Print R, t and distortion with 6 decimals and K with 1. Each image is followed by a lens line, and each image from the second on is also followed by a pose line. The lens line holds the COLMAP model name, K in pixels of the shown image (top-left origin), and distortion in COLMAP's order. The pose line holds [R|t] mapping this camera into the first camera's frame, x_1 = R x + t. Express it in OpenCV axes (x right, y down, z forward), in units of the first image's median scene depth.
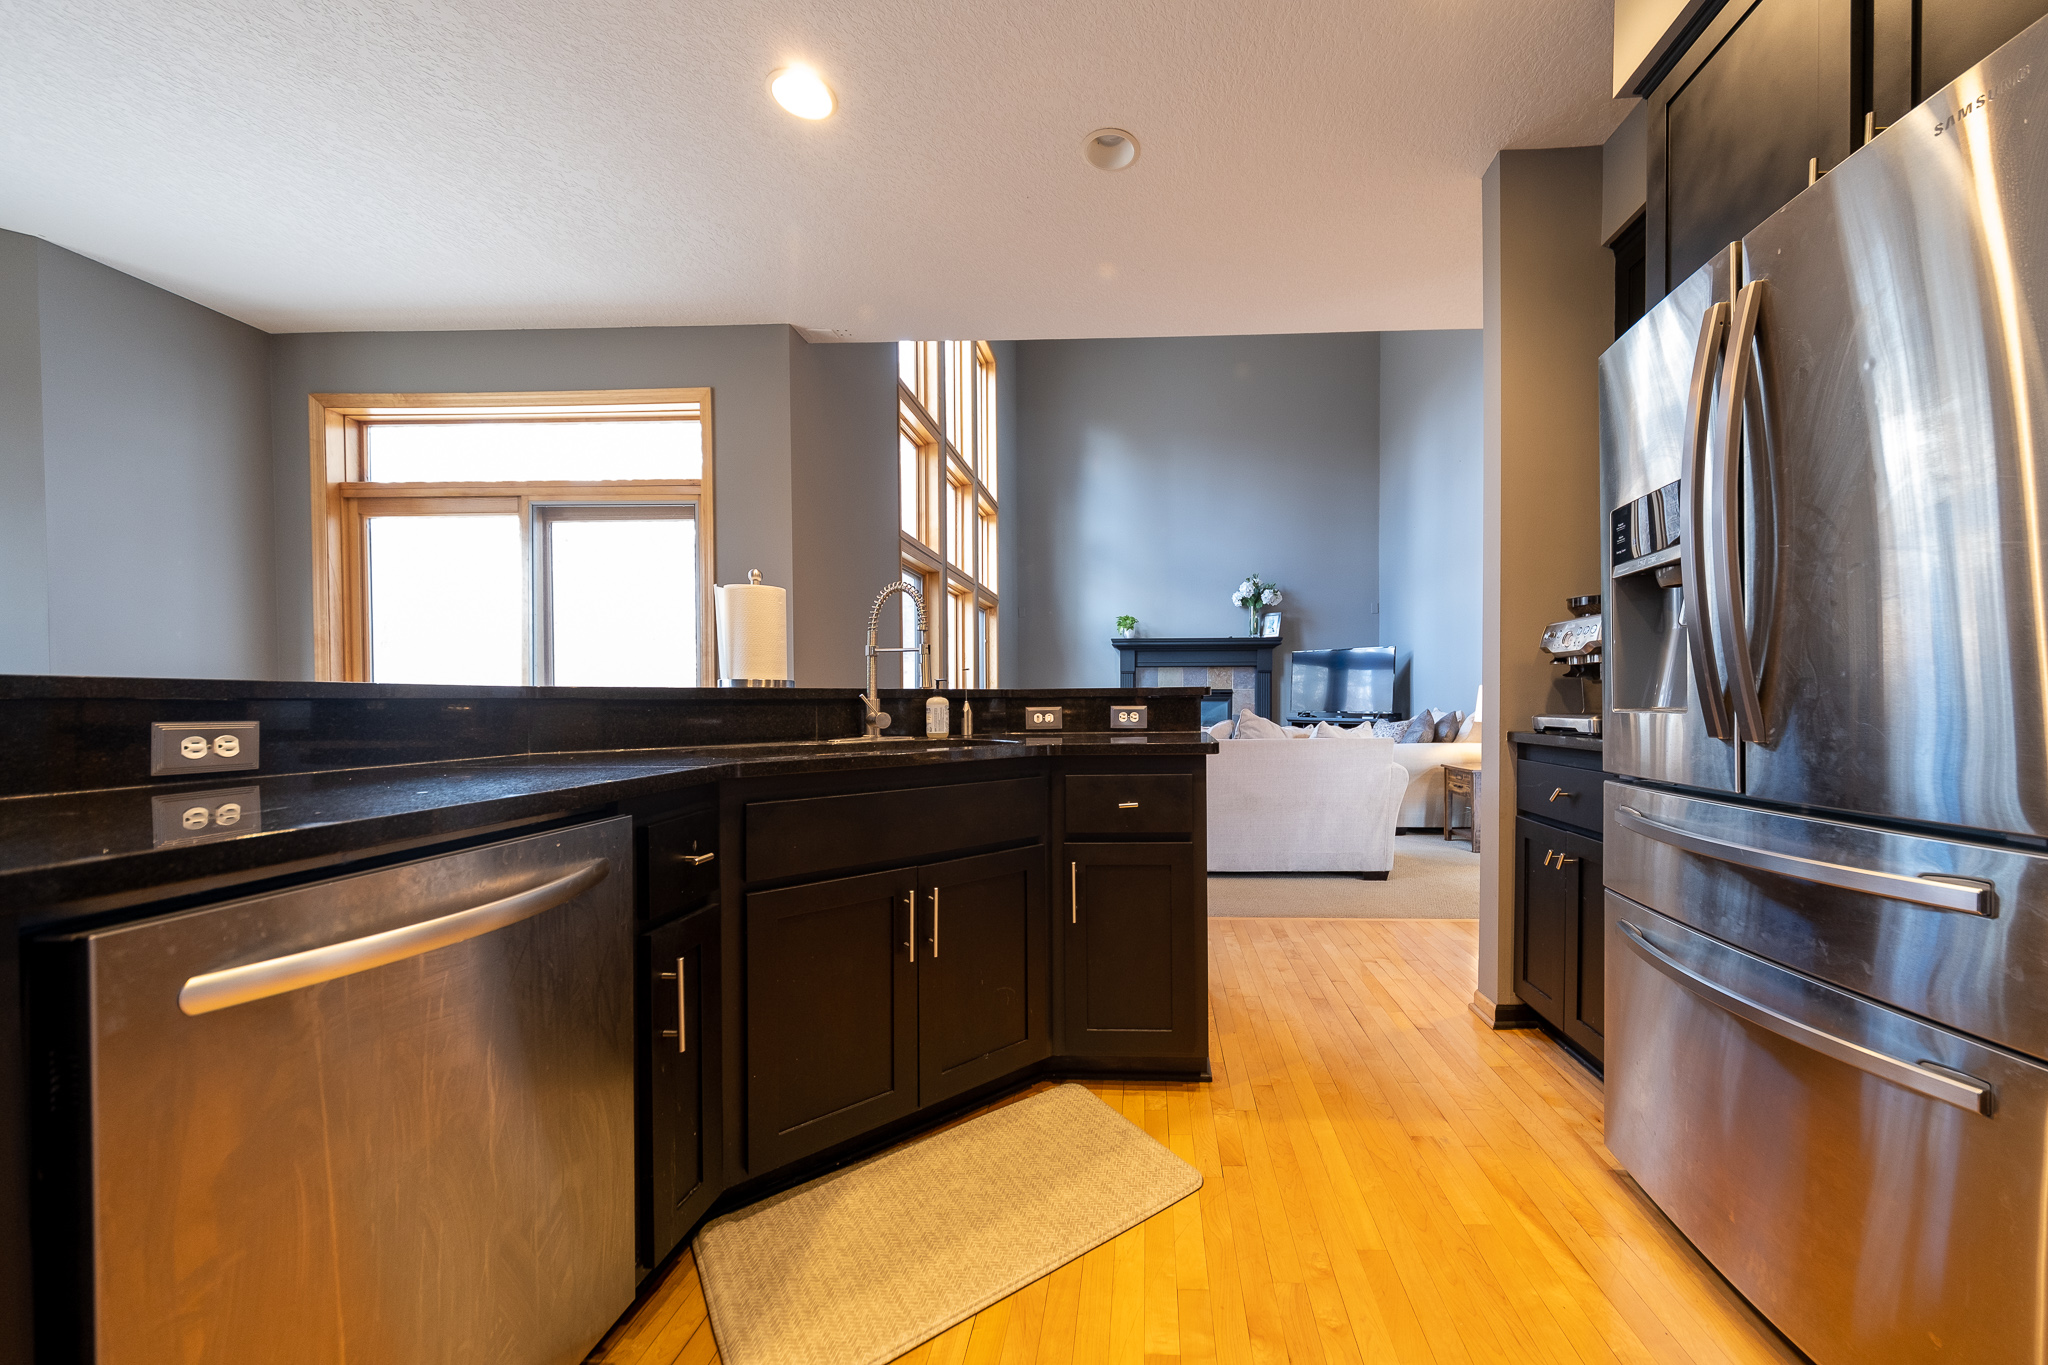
lens RADIAL K [[735.9, 0, 1106.2], [0, 735.9, 705.2], [0, 0, 1]] dist [0.000982, 0.000017]
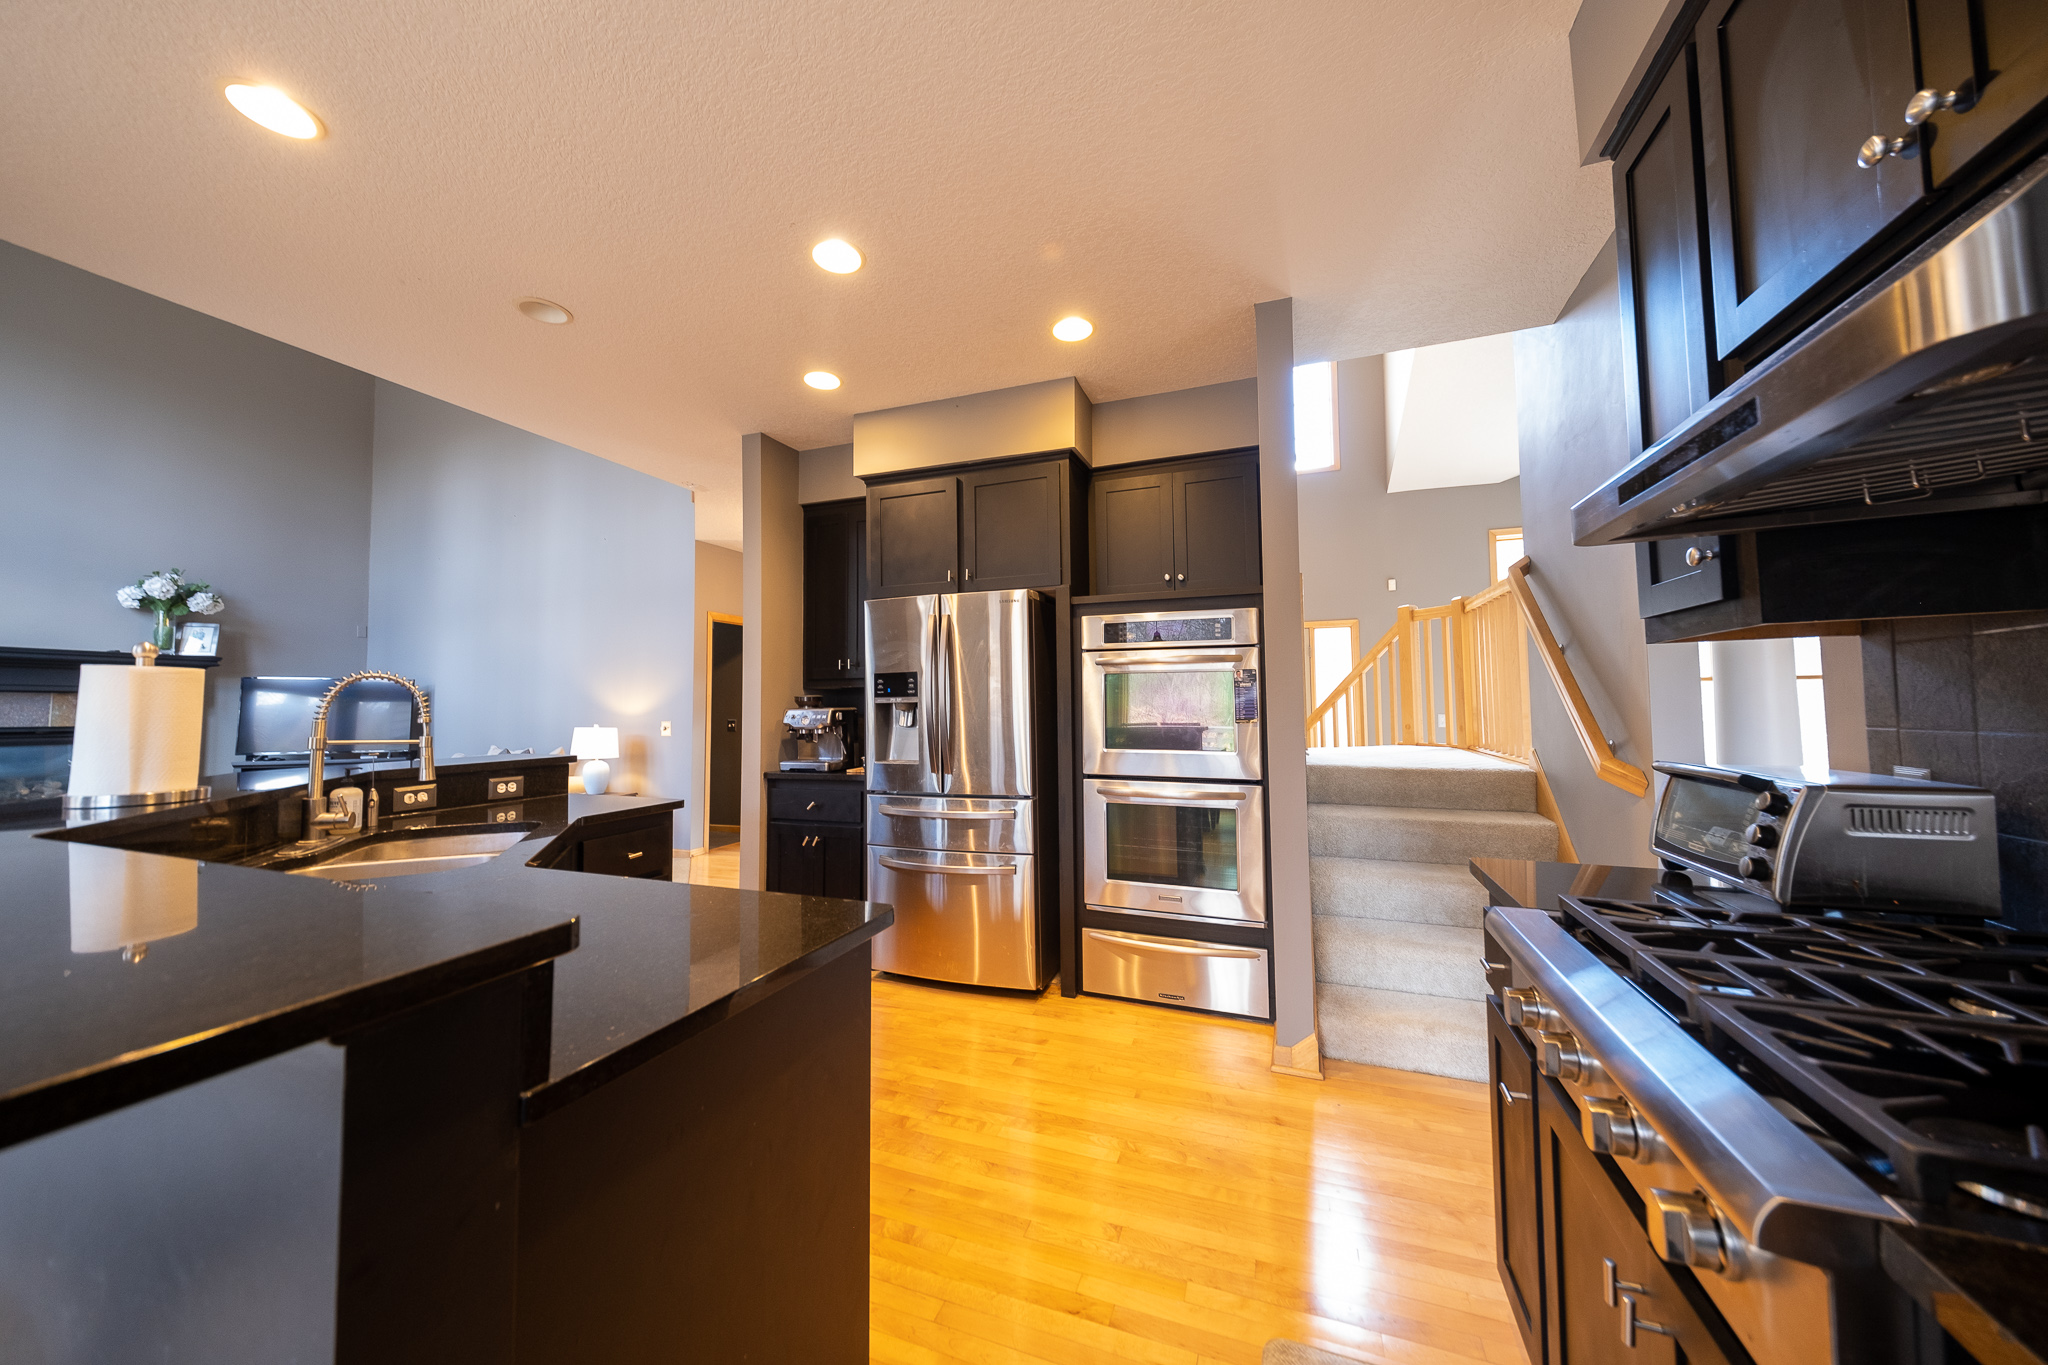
lens RADIAL K [[713.4, 0, 1020.1], [0, 713.4, 673.4], [0, 0, 1]] dist [0.006488, -0.000058]
pose [[0.304760, 0.047883, 0.951225, -0.216418], [0.012161, 0.998458, -0.054157, -0.024693], [-0.952351, 0.028073, 0.303708, -0.015260]]
